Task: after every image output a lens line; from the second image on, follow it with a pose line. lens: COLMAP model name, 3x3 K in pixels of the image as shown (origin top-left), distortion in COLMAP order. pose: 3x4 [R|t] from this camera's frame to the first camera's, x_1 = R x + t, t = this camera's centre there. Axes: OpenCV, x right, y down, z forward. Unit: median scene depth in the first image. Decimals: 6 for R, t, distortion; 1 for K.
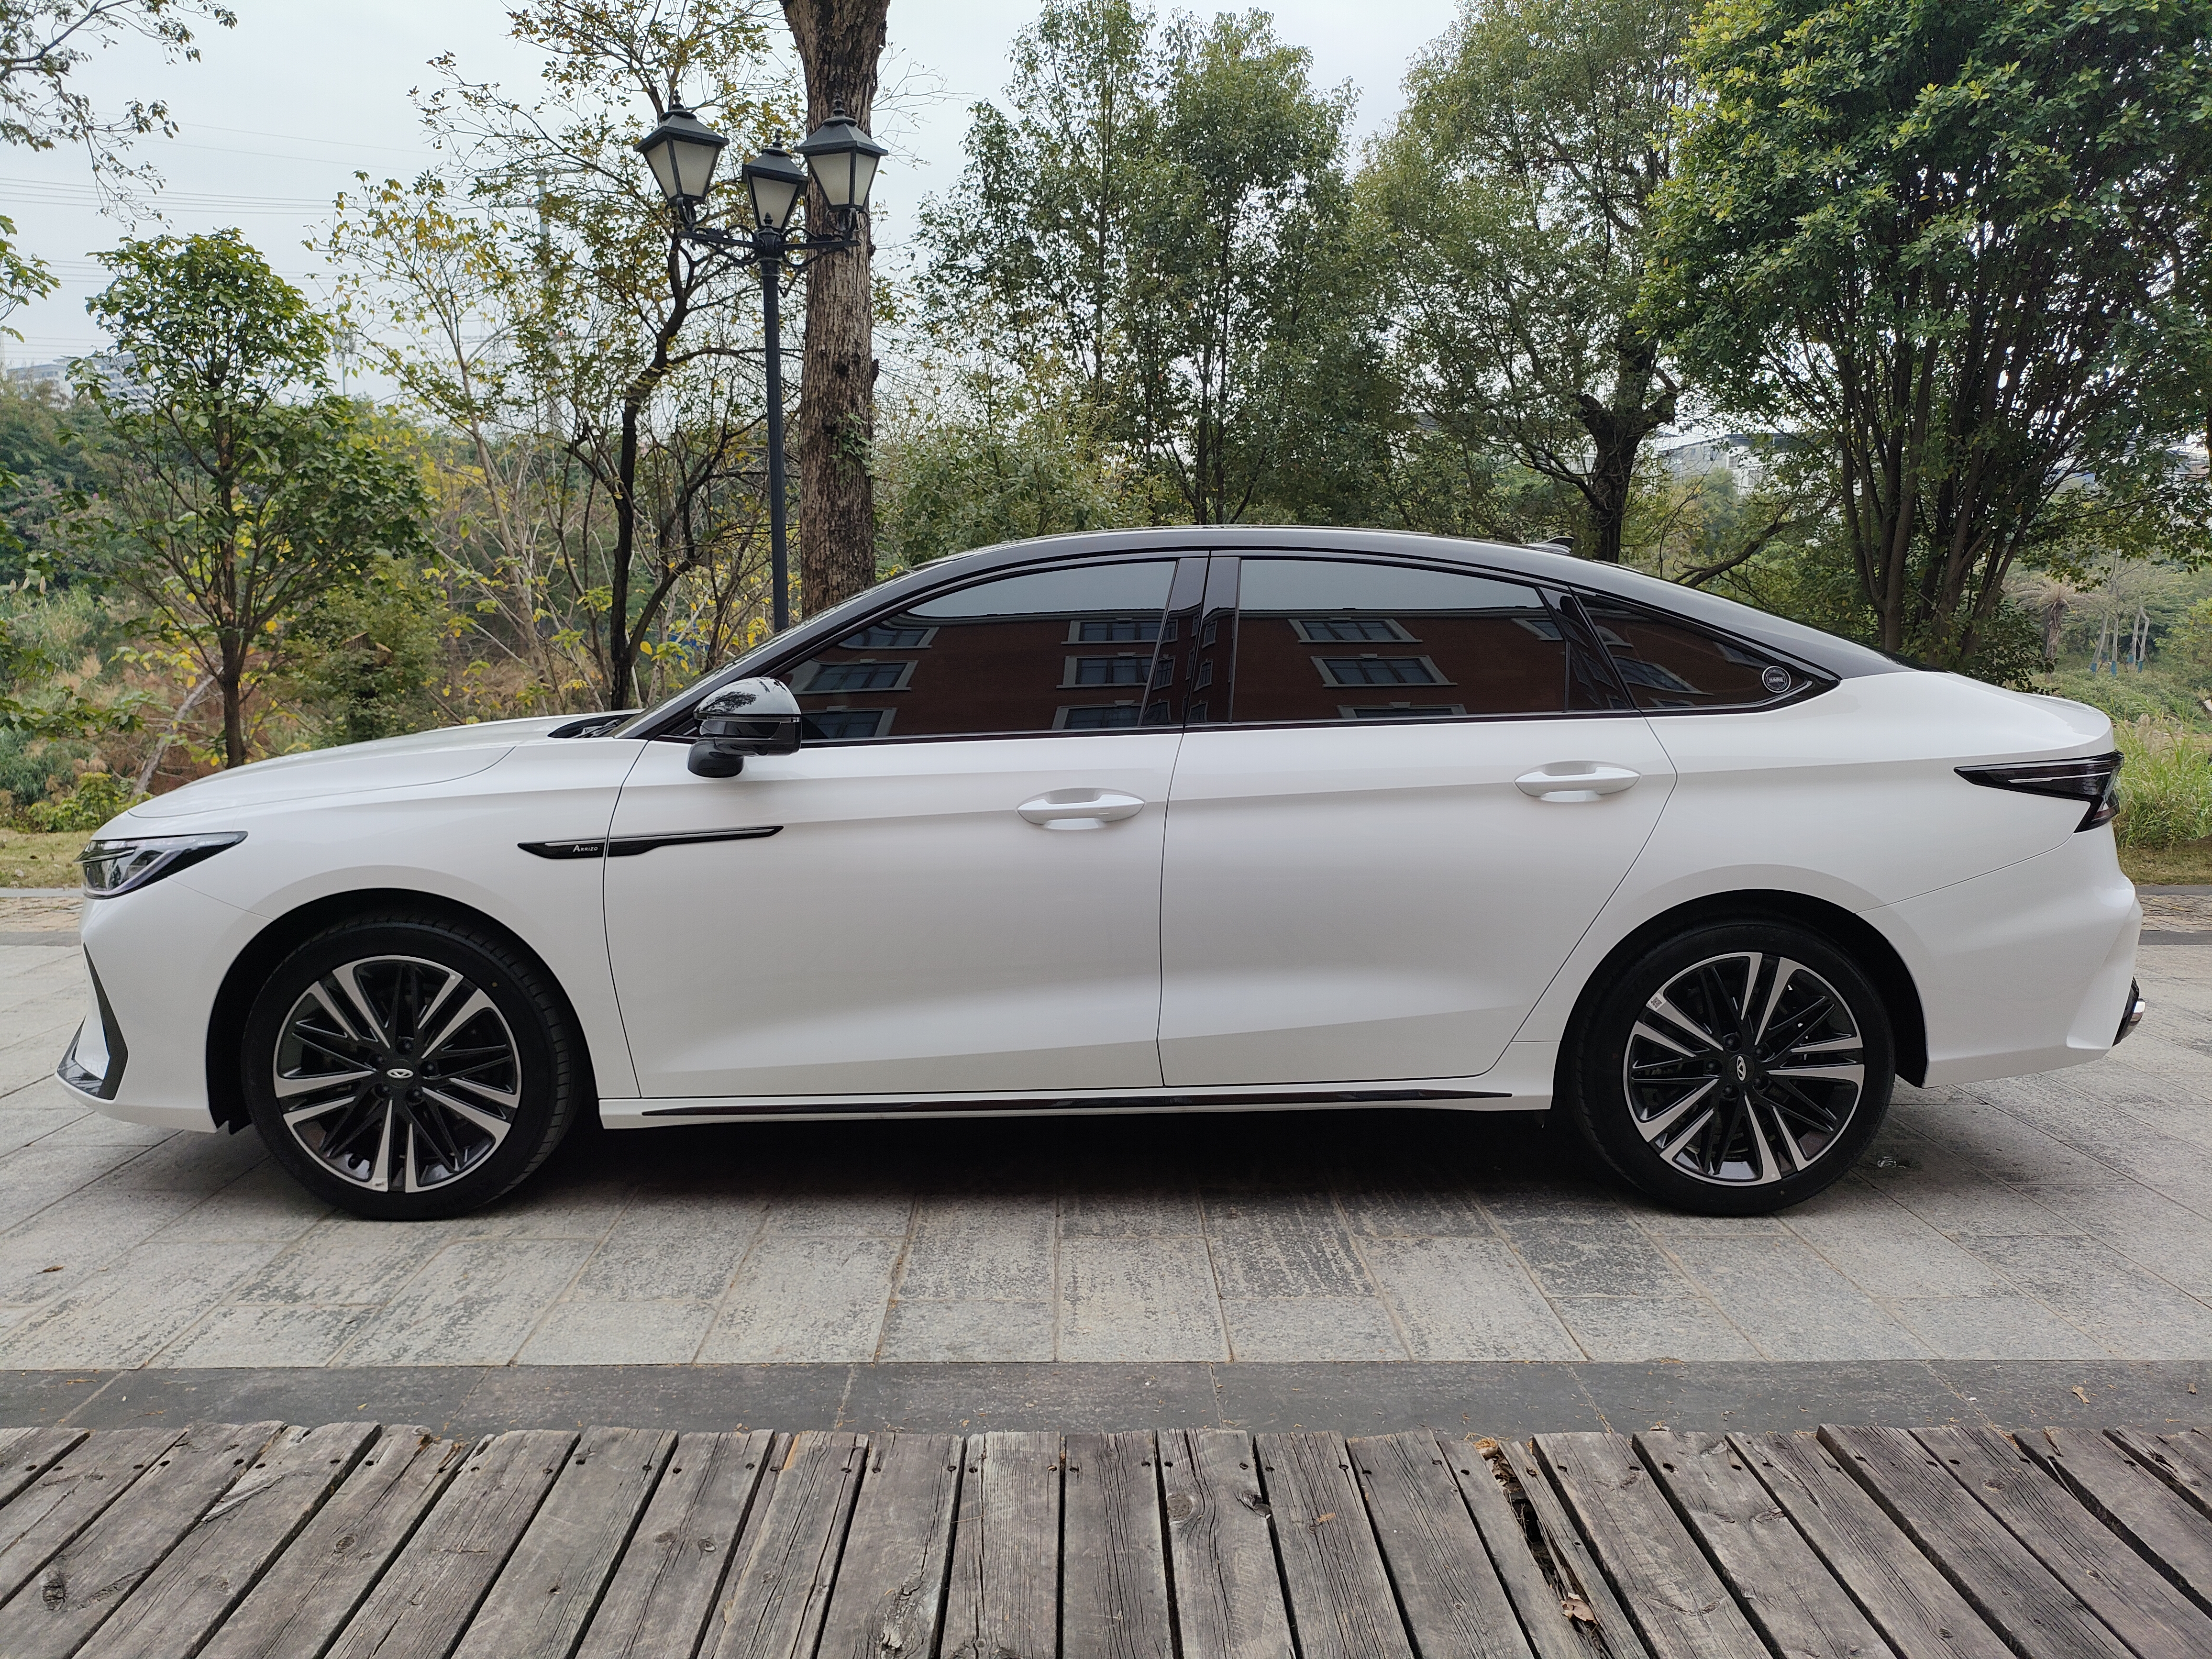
lens RADIAL K [[1627.3, 0, 1090.7], [0, 1627.3, 812.0], [0, 0, 1]] dist [0.045544, -0.046529]
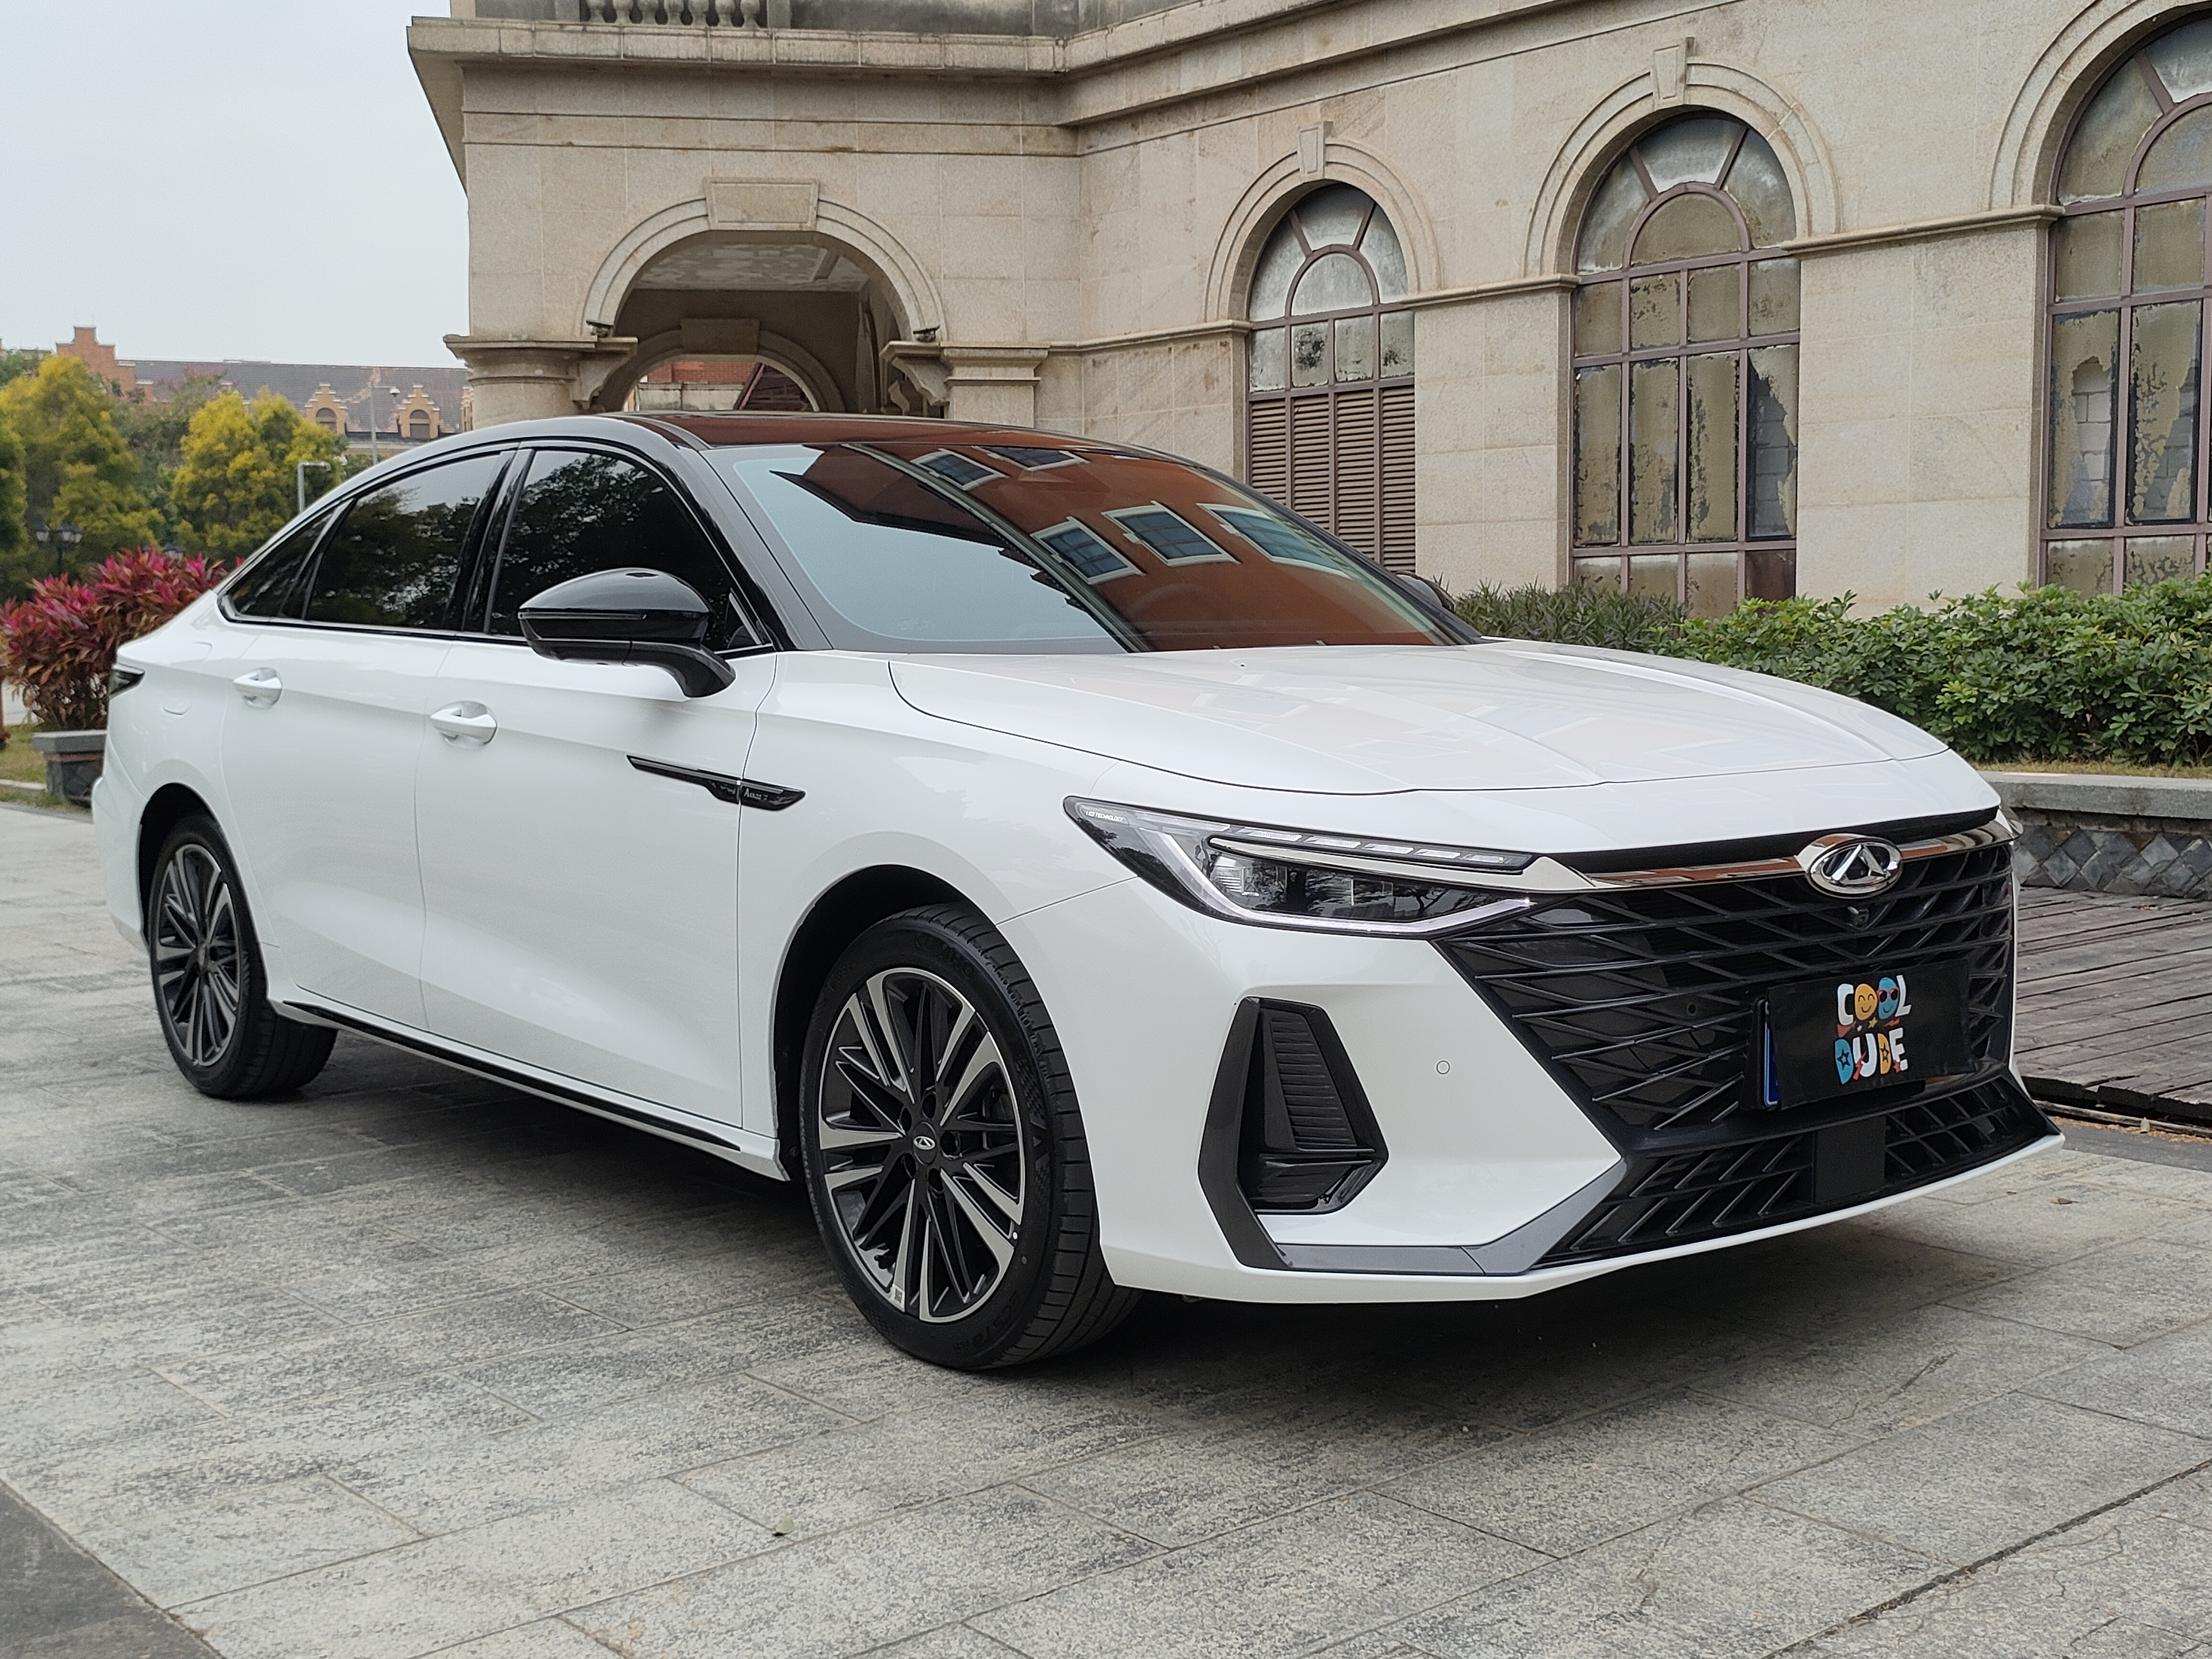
lens RADIAL K [[2525.7, 0, 1083.4], [0, 2525.7, 839.6], [0, 0, 1]] dist [0.049330, 0.000000]
pose [[-0.624737, -0.060420, 0.778494, -1.550273], [0.105874, 0.981240, 0.161119, -0.228317], [-0.773624, 0.183079, -0.606620, 2.516988]]
